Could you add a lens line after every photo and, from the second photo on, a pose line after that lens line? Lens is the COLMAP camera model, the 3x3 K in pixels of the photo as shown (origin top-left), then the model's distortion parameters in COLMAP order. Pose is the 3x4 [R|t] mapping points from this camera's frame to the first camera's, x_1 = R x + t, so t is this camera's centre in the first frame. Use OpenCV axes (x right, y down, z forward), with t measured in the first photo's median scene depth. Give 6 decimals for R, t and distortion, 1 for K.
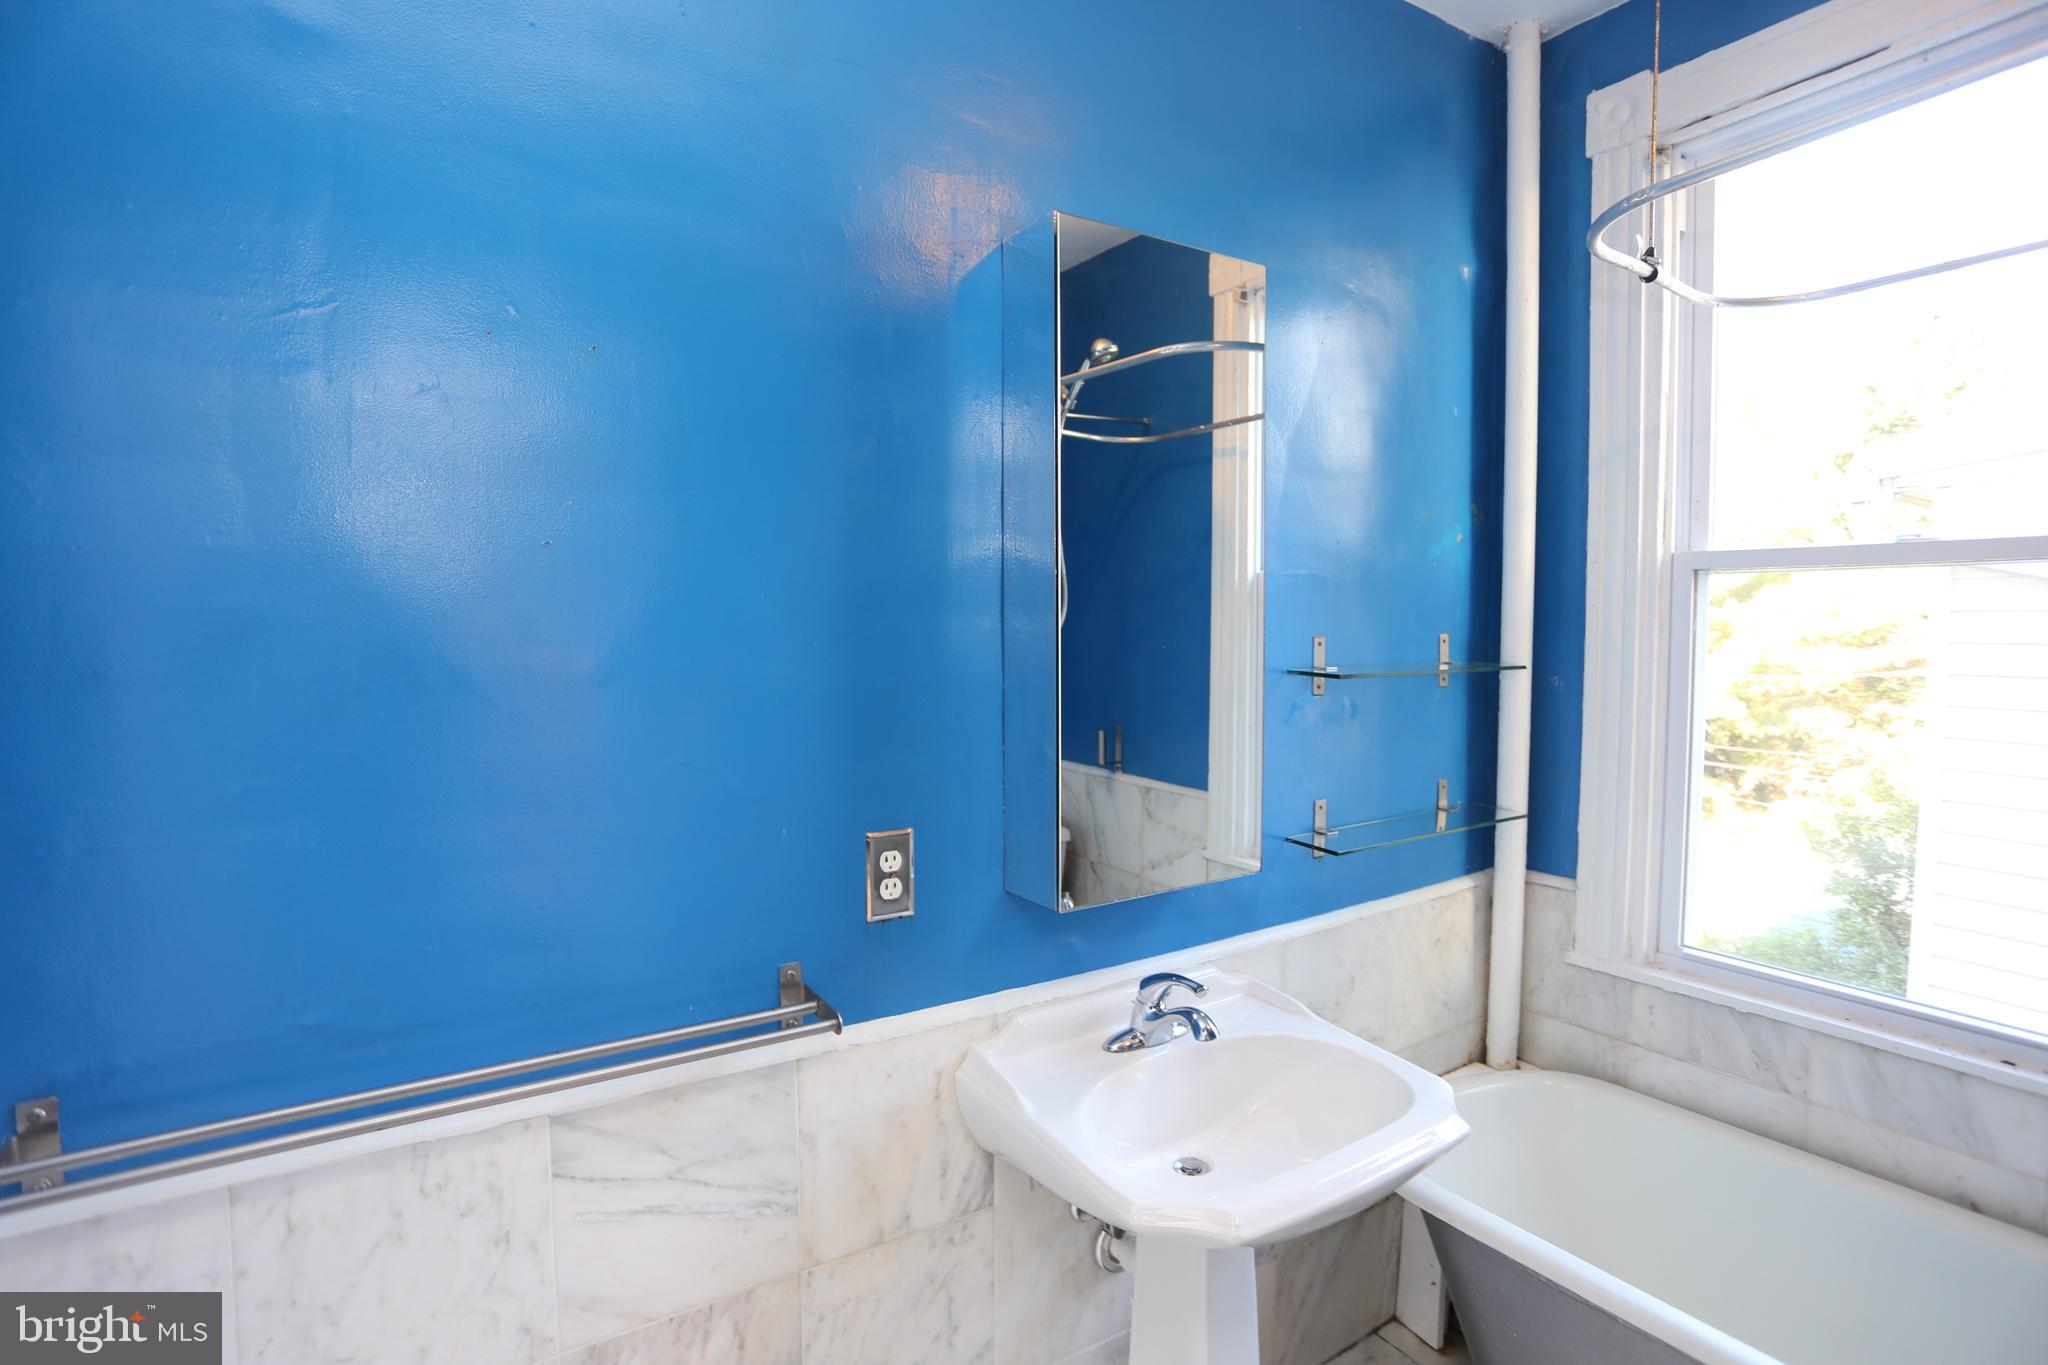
lens RADIAL K [[1013.5, 0, 1021.7], [0, 1013.5, 682.9], [0, 0, 1]] dist [-0.056239, 0.019459]
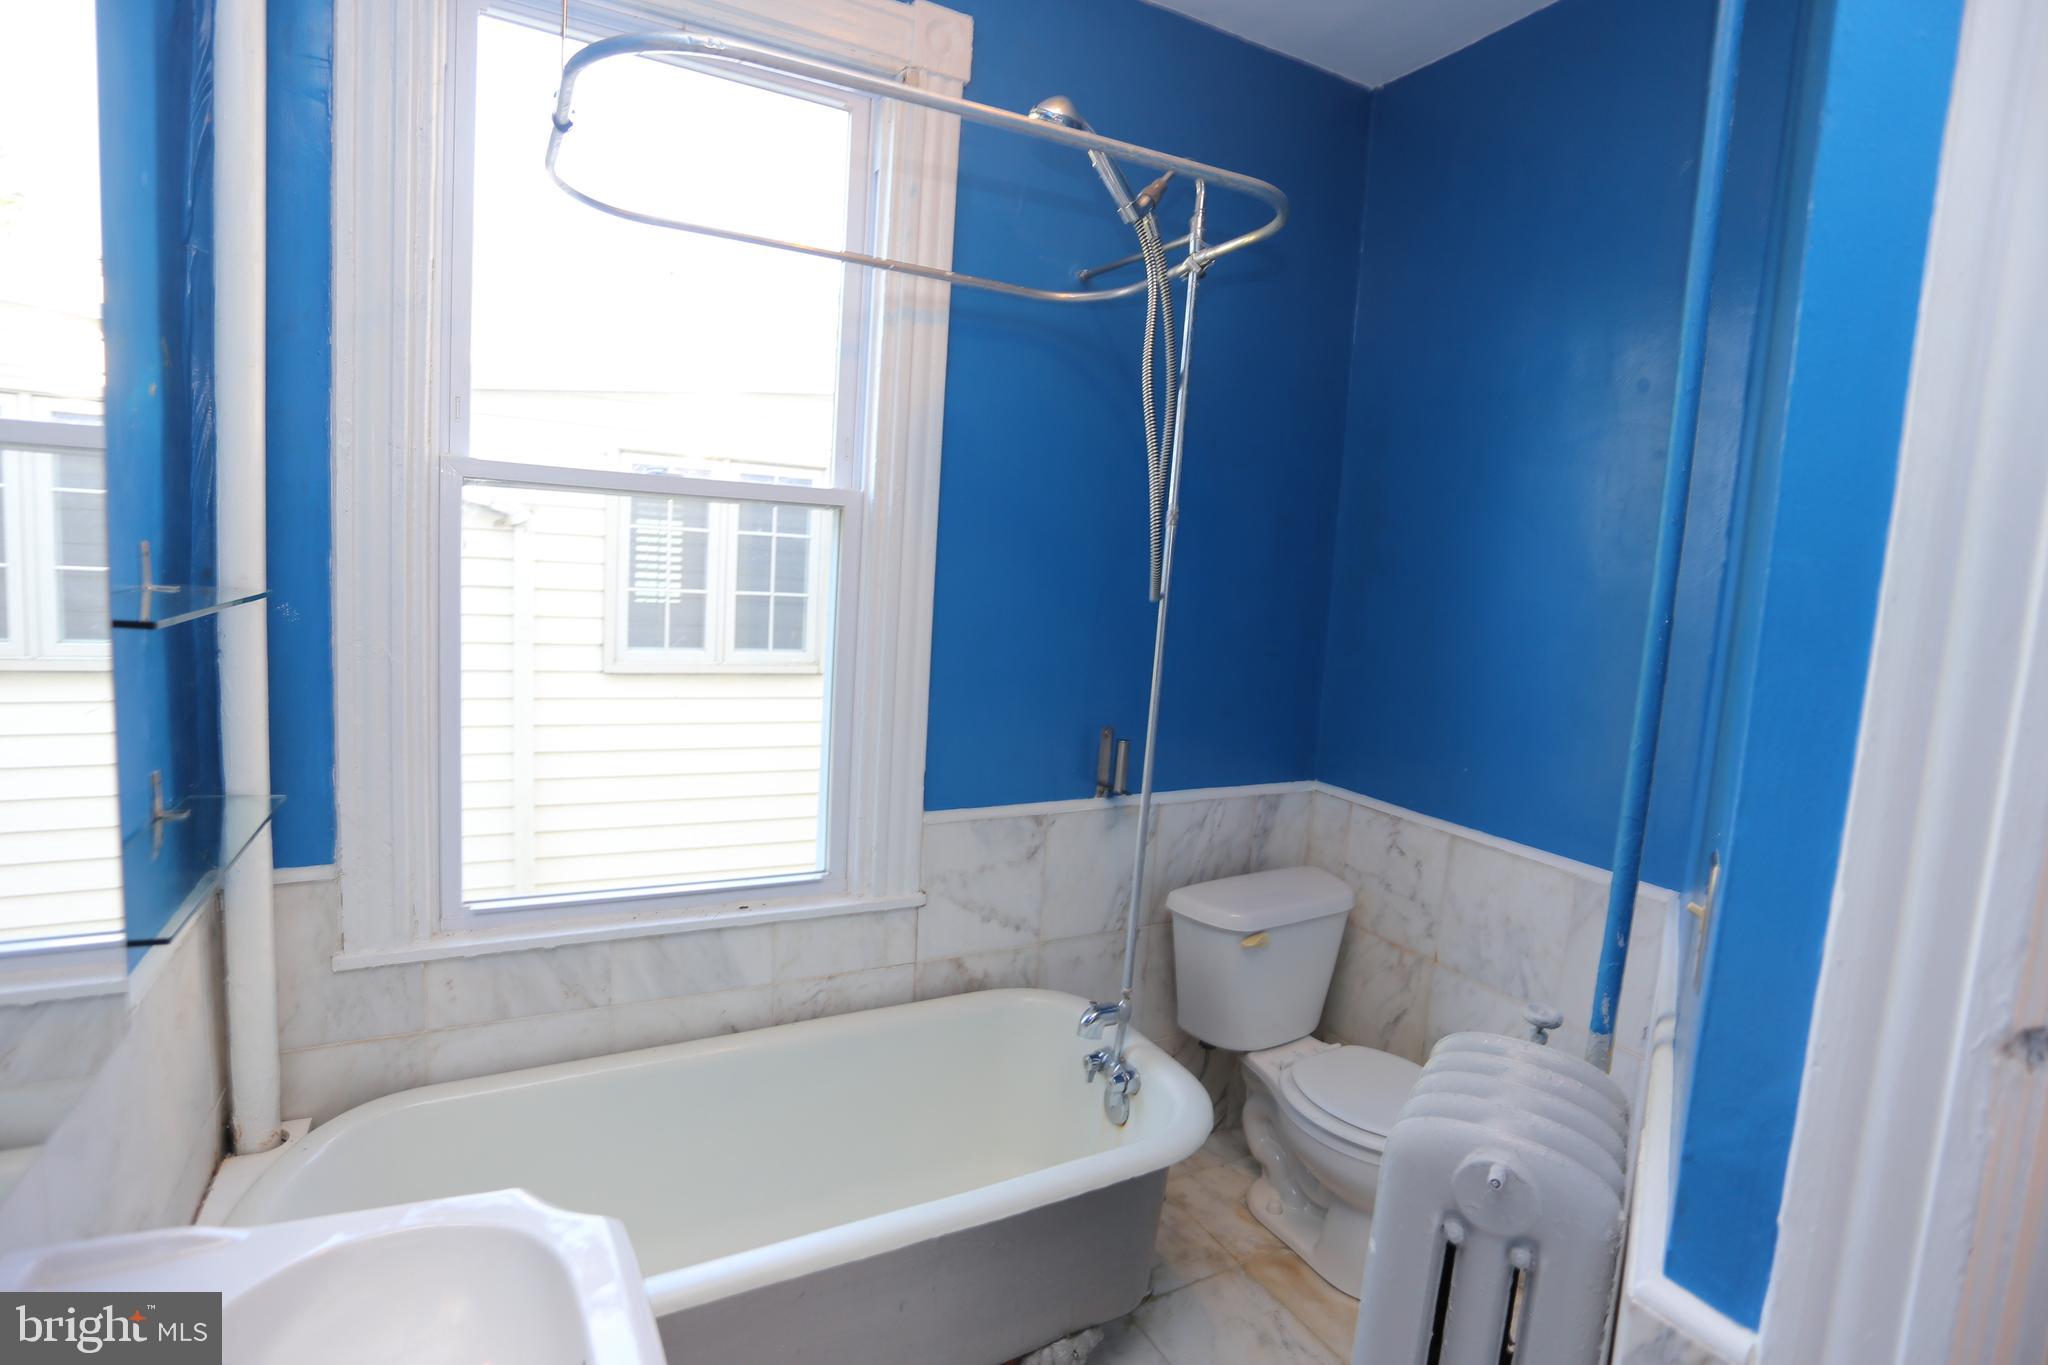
lens RADIAL K [[1013.5, 0, 1023.0], [0, 1013.5, 673.3], [0, 0, 1]] dist [-0.056239, 0.019459]
pose [[0.068316, -0.094587, 0.993170, -0.173392], [0.002601, 0.995509, 0.094631, -0.024906], [-0.997660, -0.003881, 0.068256, 0.439397]]
